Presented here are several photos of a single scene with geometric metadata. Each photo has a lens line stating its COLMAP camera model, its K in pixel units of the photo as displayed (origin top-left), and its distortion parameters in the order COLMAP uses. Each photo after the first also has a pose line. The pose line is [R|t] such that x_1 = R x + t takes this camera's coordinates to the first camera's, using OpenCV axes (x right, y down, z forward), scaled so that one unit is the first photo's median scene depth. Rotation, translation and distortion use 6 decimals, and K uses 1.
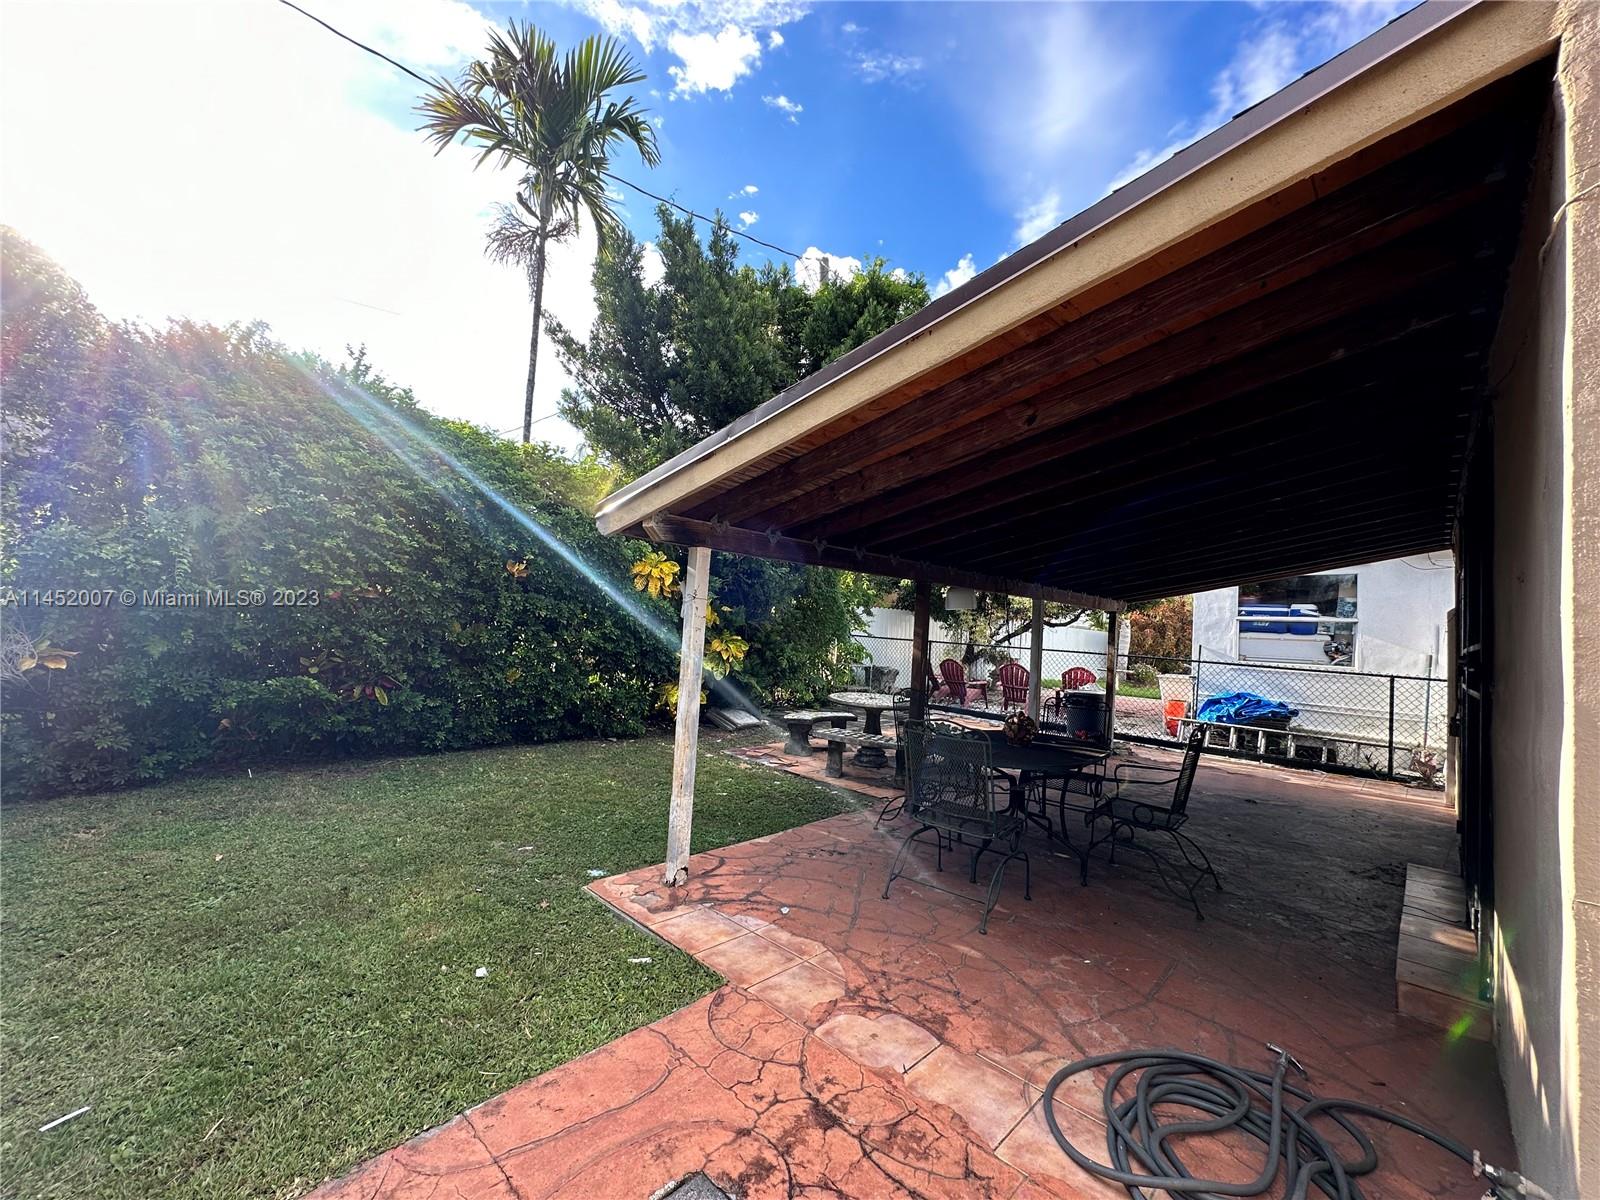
lens RADIAL K [[637.7, 0, 799.0], [0, 637.7, 600.9], [0, 0, 1]] dist [0.000339, 0.000524]
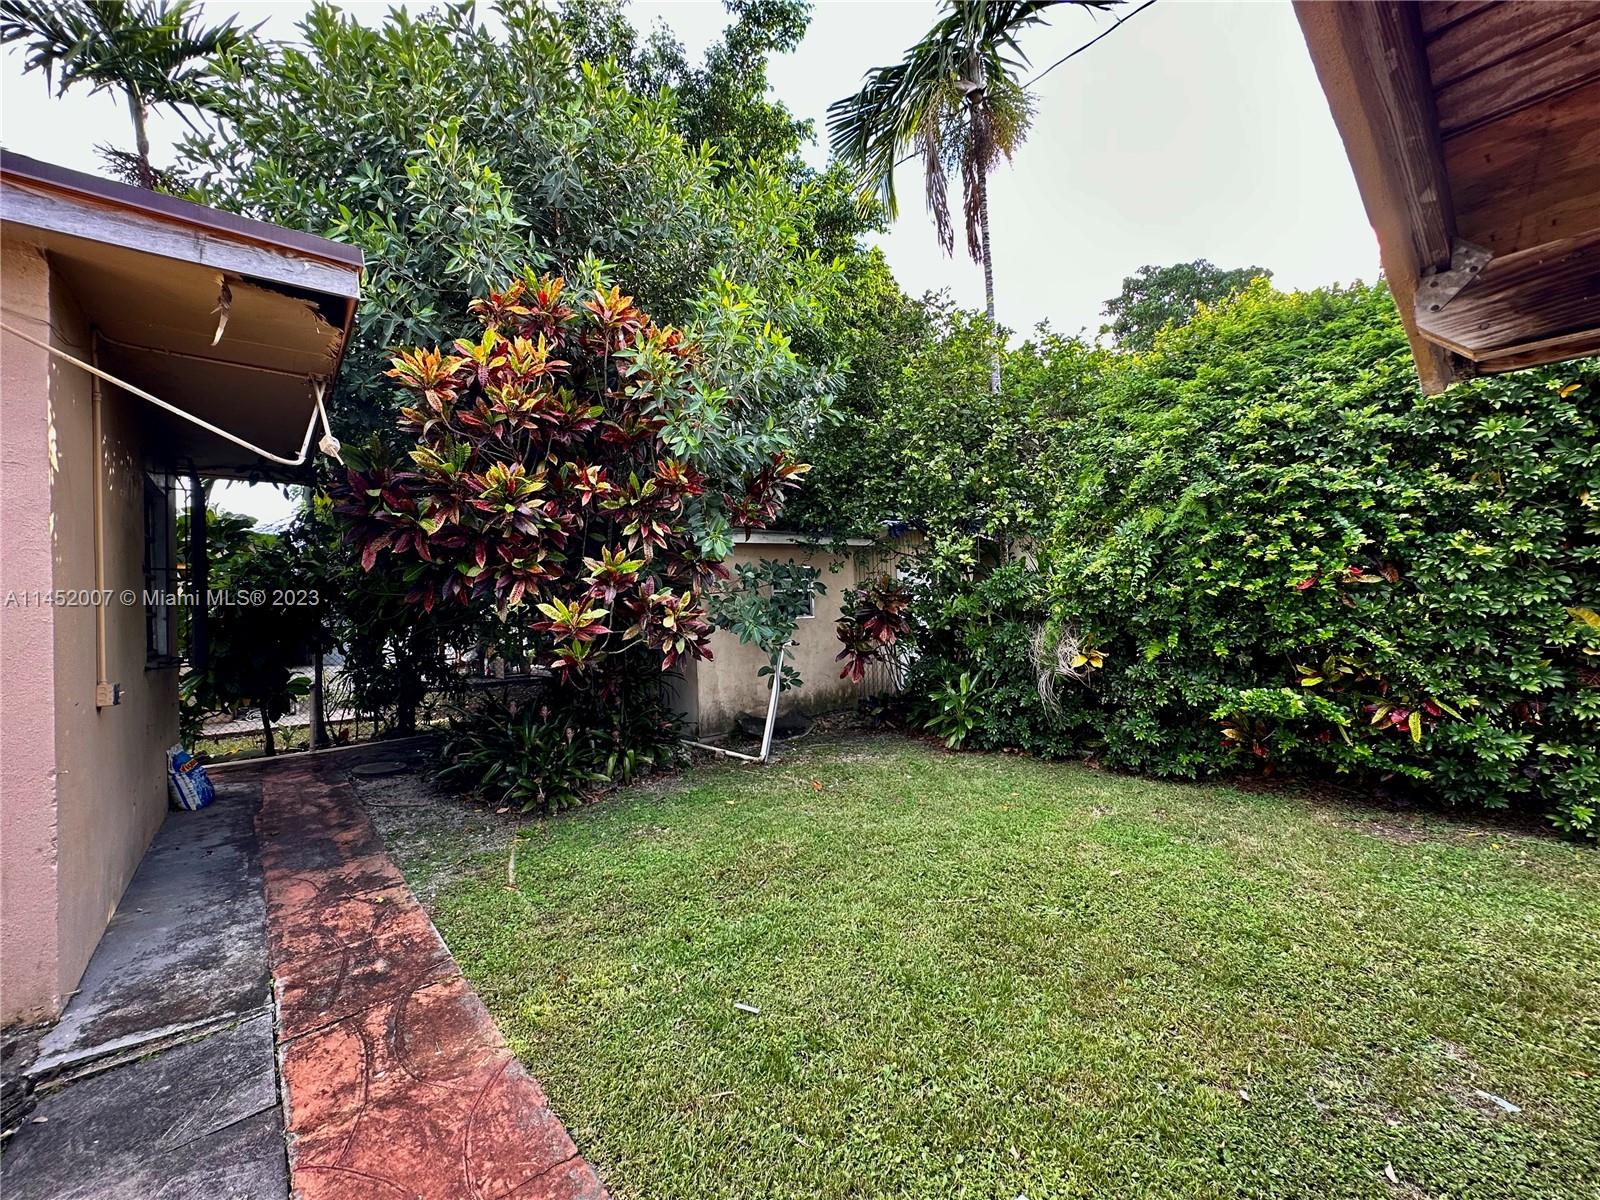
lens RADIAL K [[637.7, 0, 799.0], [0, 637.7, 600.9], [0, 0, 1]] dist [0.000339, 0.000524]
pose [[-0.089155, -0.058865, -0.994277, 0.087850], [0.068150, 0.995552, -0.065052, 0.020433], [0.993684, -0.073559, -0.084747, 0.510393]]
